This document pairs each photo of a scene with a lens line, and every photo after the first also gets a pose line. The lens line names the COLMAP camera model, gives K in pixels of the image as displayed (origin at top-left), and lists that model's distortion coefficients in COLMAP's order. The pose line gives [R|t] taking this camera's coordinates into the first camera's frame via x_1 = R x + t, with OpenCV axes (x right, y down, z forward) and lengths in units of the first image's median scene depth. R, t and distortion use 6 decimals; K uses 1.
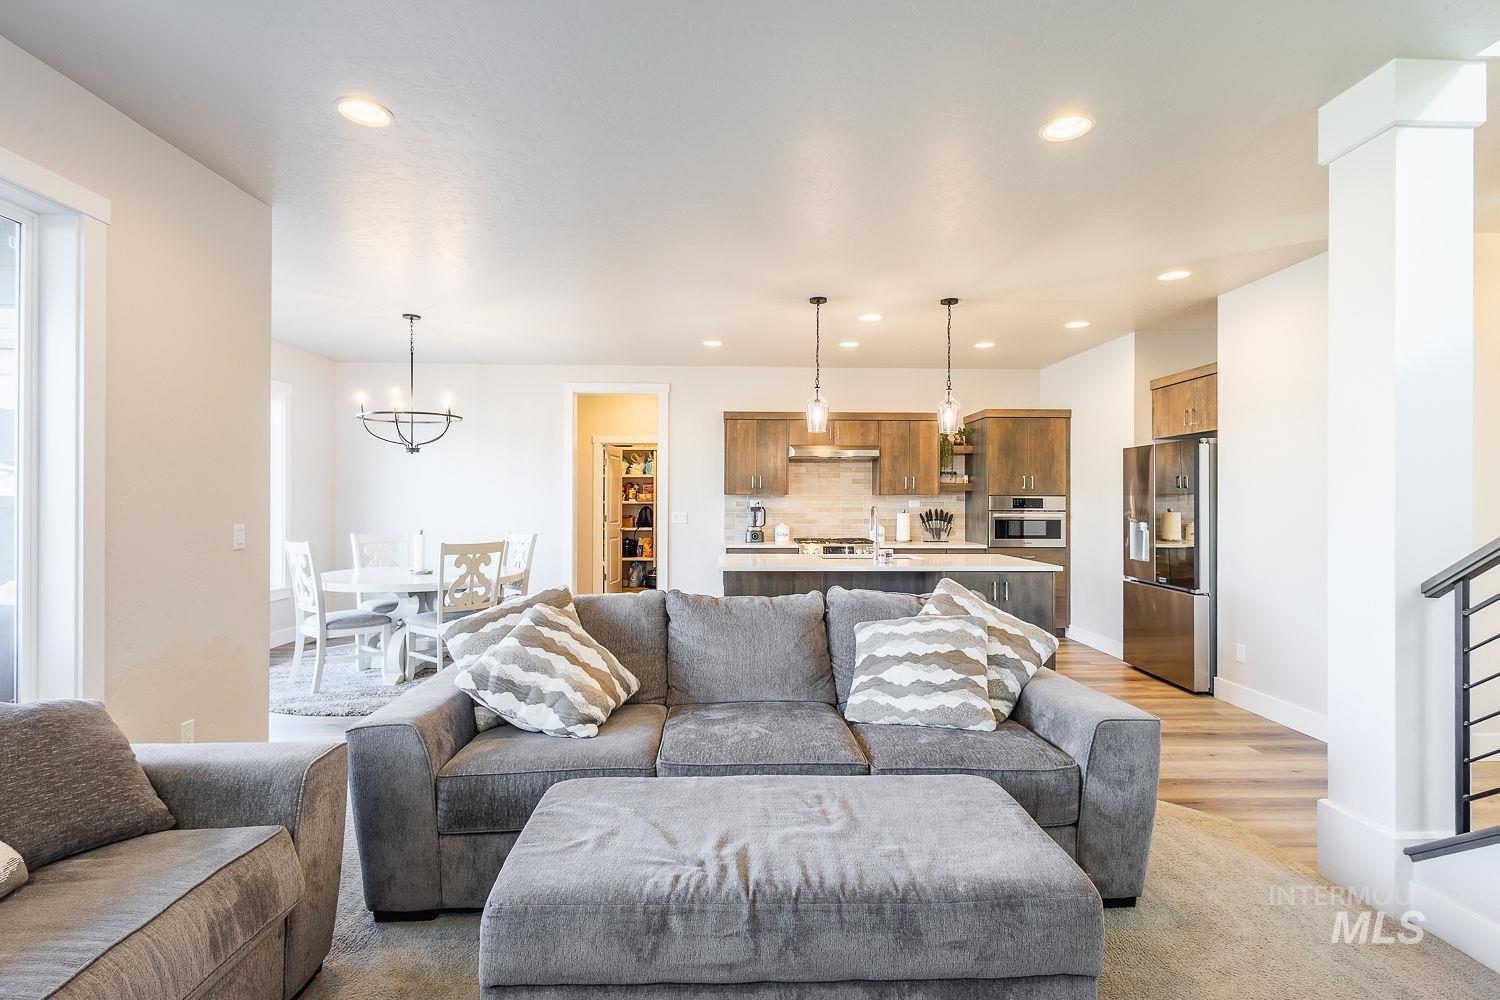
lens RADIAL K [[718.1, 0, 755.1], [0, 718.1, 501.6], [0, 0, 1]] dist [0.002889, -0.000911]
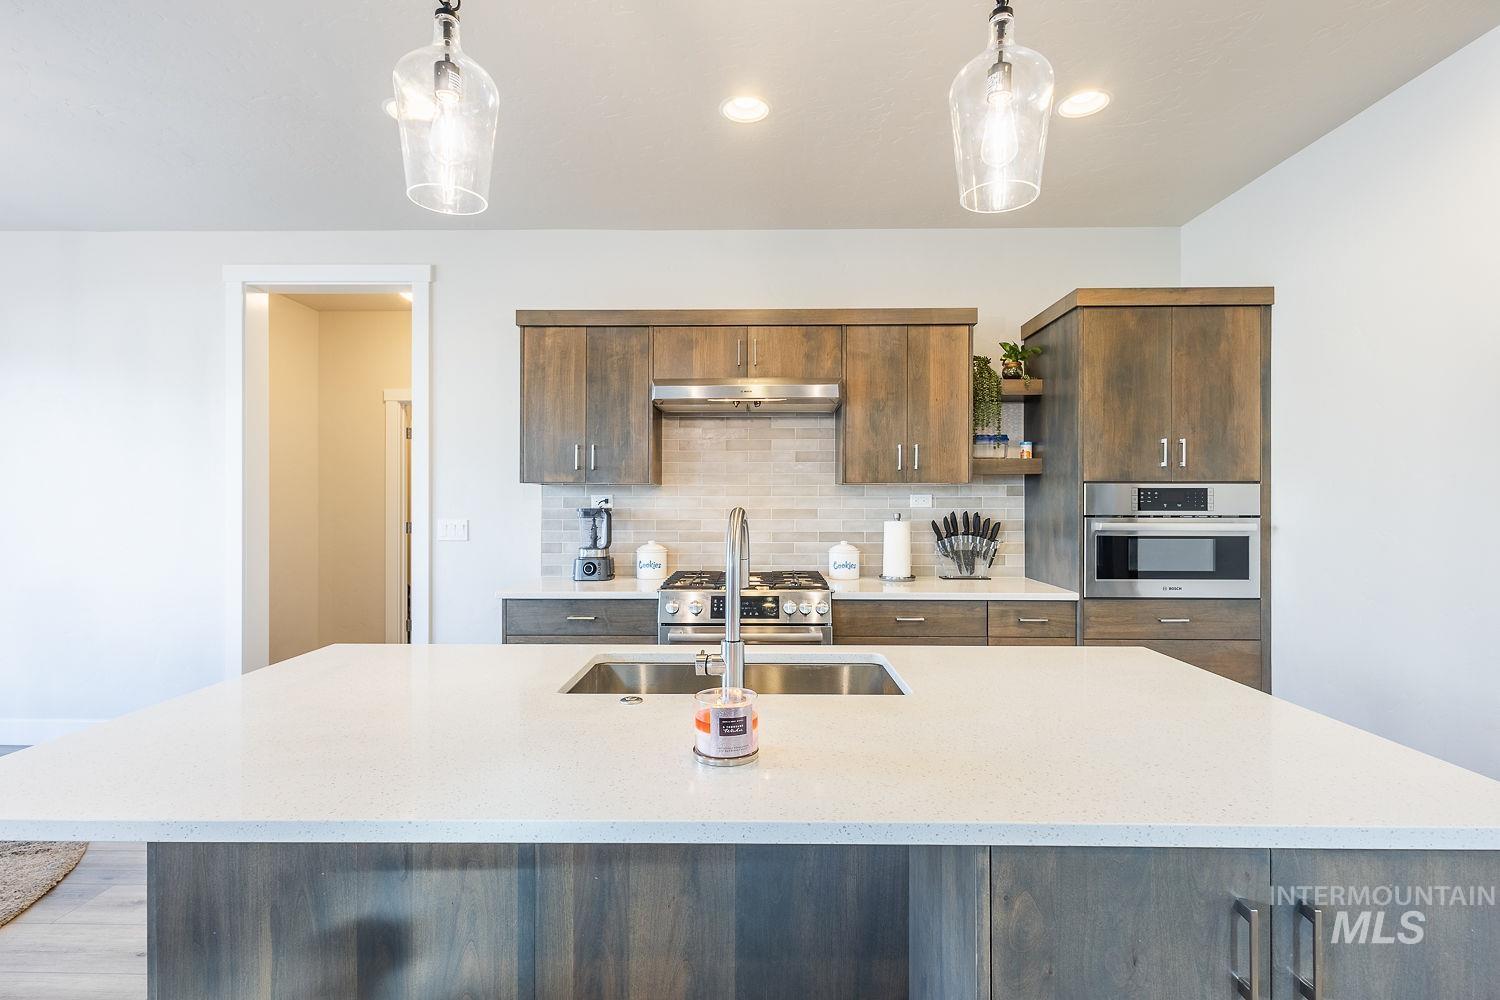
lens RADIAL K [[718.1, 0, 755.1], [0, 718.1, 501.6], [0, 0, 1]] dist [0.002889, -0.000911]
pose [[0.998981, -0.002656, -0.045060, 0.133211], [0.002727, 0.999995, 0.001511, 0.002197], [0.045055, -0.001632, 0.998983, 0.512594]]
